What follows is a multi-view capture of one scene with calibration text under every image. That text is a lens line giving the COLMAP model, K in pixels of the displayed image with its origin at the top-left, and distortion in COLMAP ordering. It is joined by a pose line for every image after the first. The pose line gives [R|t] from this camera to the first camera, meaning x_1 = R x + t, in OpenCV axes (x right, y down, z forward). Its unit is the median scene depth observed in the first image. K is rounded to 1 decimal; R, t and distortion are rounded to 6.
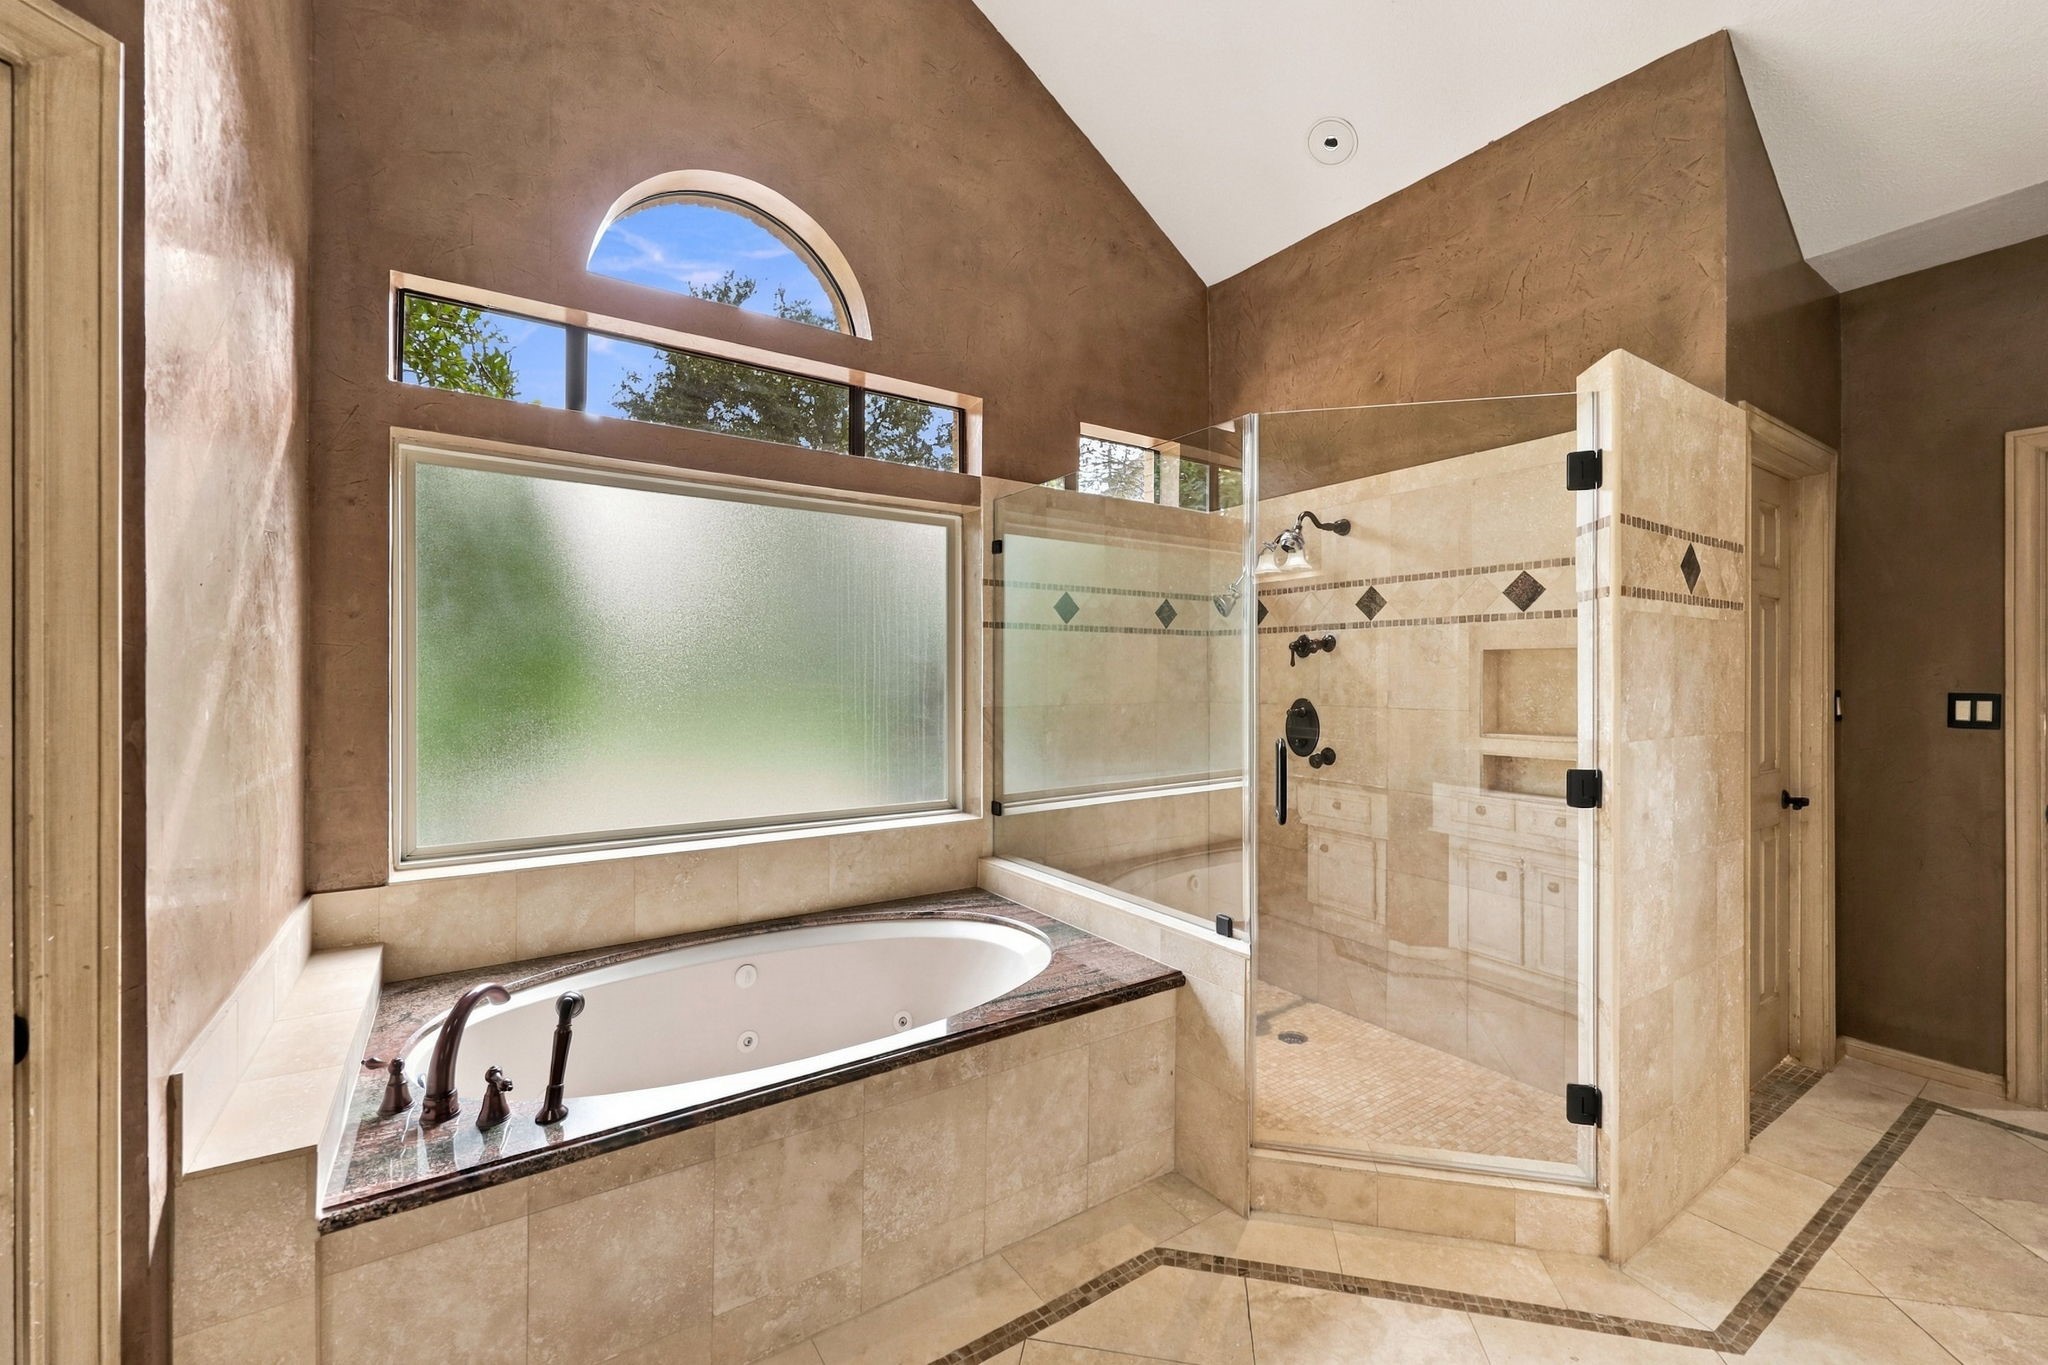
lens RADIAL K [[831.1, 0, 1020.0], [0, 831.1, 676.0], [0, 0, 1]] dist [-0.000443, 0.000206]
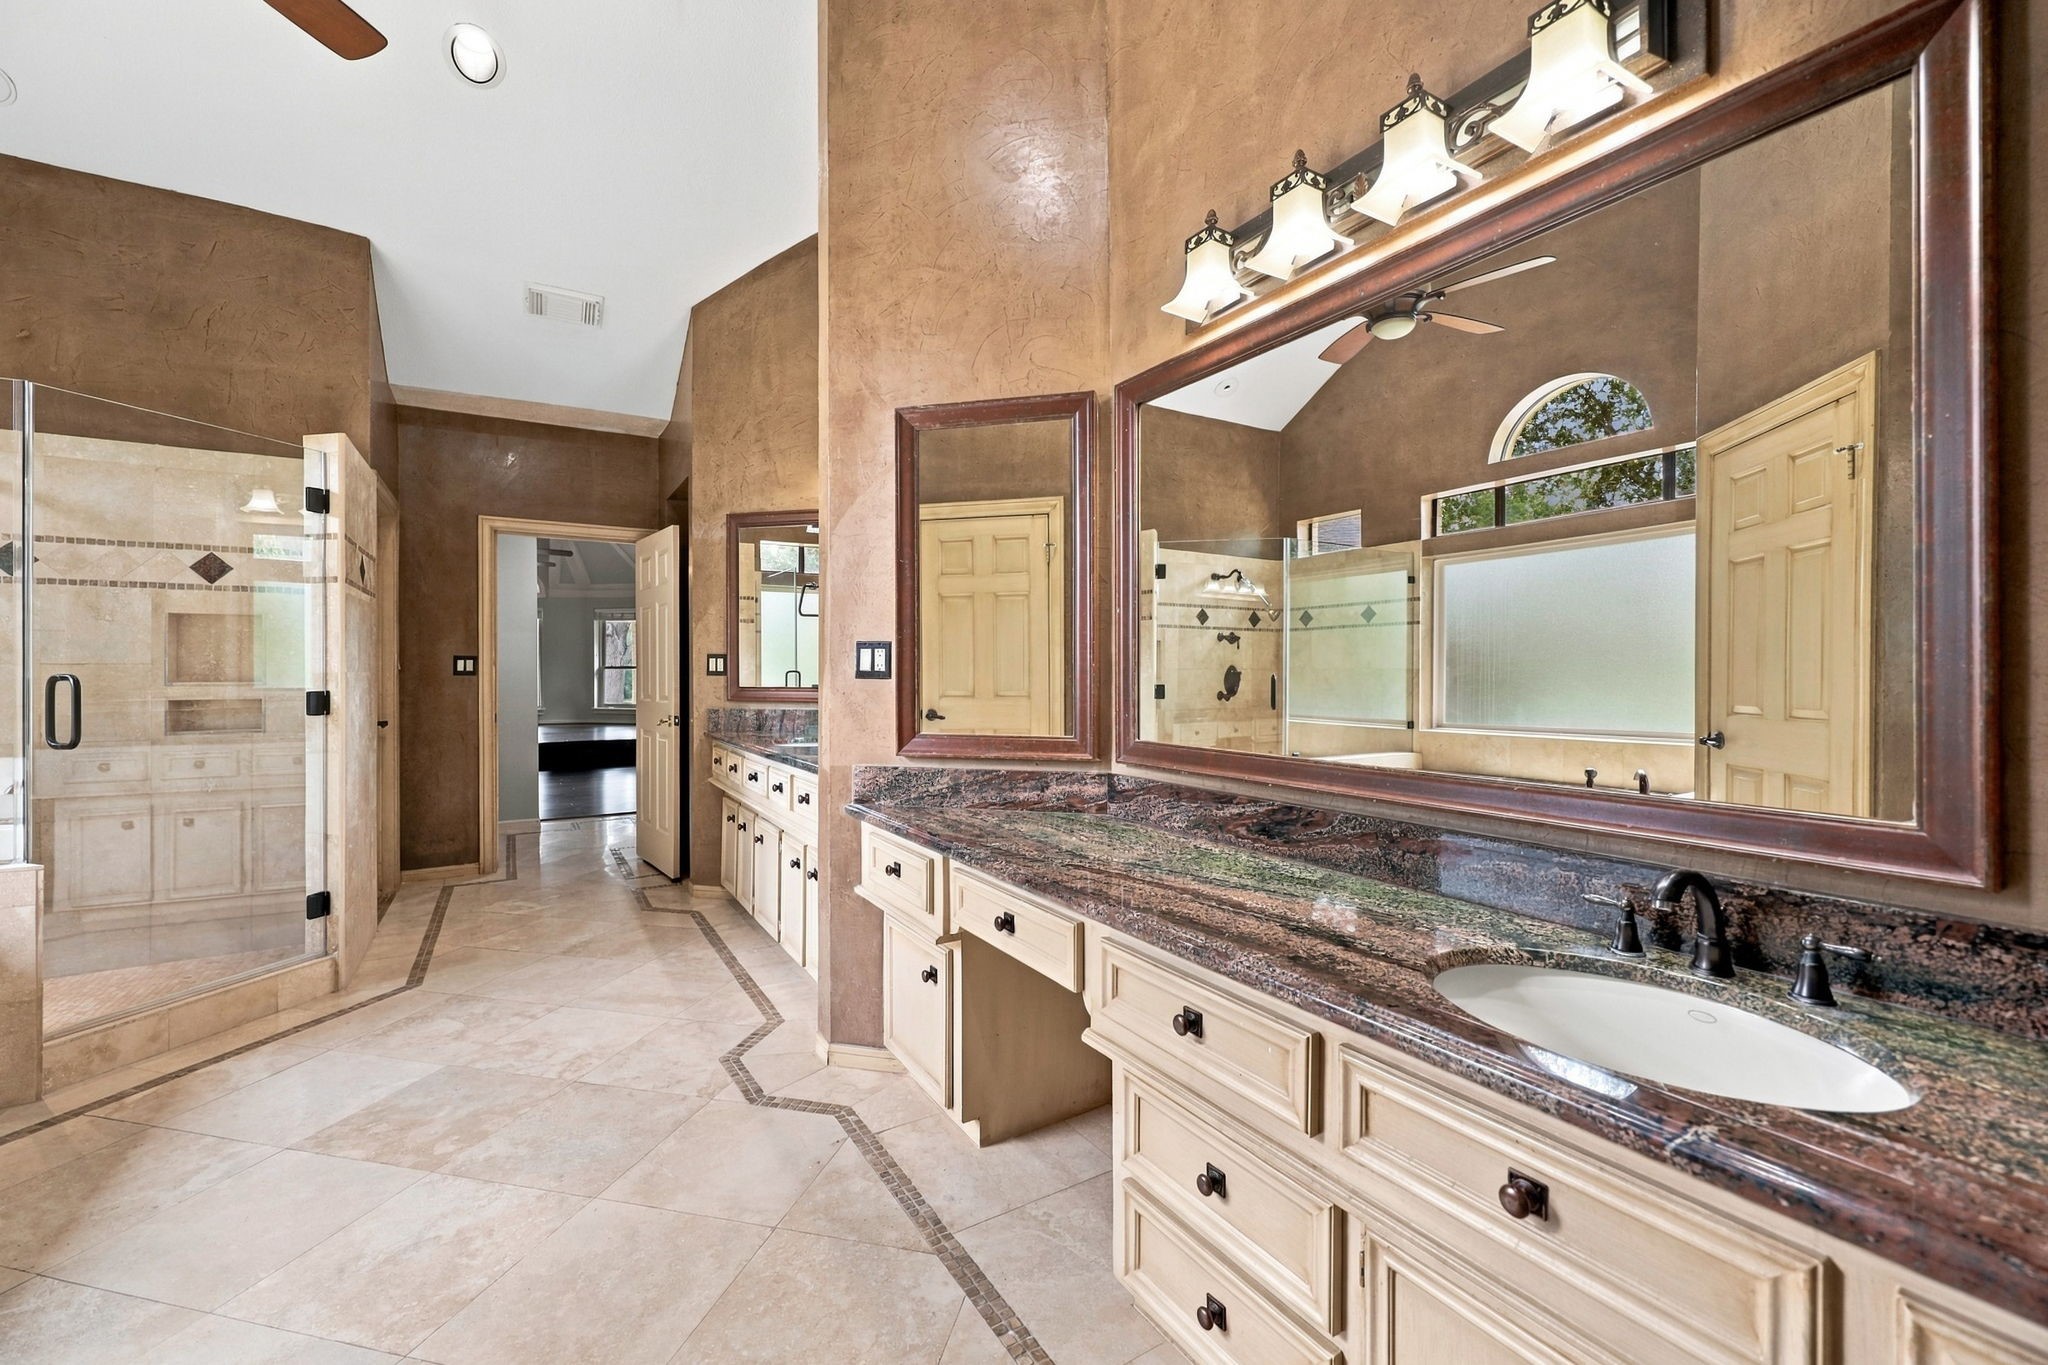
lens RADIAL K [[831.1, 0, 1020.0], [0, 831.1, 676.0], [0, 0, 1]] dist [-0.000443, 0.000206]
pose [[0.045970, -0.004917, 0.998931, -0.597216], [-0.001069, 0.999987, 0.004971, 0.054221], [-0.998942, -0.001296, 0.045964, -0.285975]]
